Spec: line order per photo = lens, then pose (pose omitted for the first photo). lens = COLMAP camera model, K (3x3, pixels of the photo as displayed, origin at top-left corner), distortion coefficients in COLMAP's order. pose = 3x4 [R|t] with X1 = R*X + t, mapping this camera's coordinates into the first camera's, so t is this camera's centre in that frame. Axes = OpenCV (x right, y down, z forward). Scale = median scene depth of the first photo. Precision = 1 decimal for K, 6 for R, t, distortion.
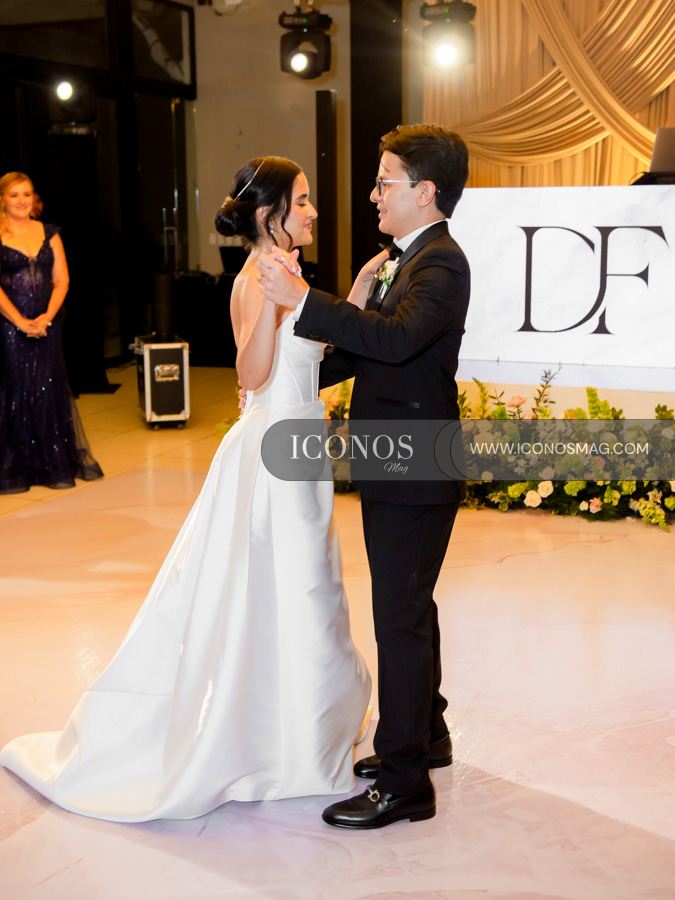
lens RADIAL K [[1248.9, 0, 336.5], [0, 1248.9, 446.5], [0, 0, 1]] dist [0.024724, 0.000000]
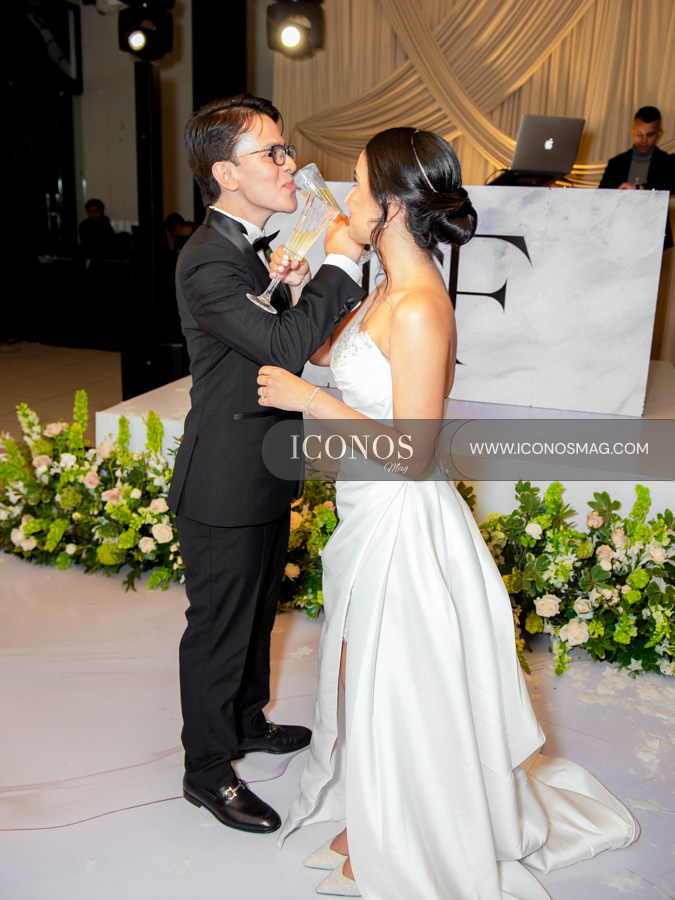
lens RADIAL K [[830.2, 0, 334.9], [0, 830.2, 447.5], [0, 0, 1]] dist [-0.049542, 0.000000]
pose [[0.996474, 0.013339, 0.082833, 0.070492], [-0.021720, 0.994638, 0.101109, -0.068847], [-0.081040, -0.102551, 0.991421, 0.347847]]
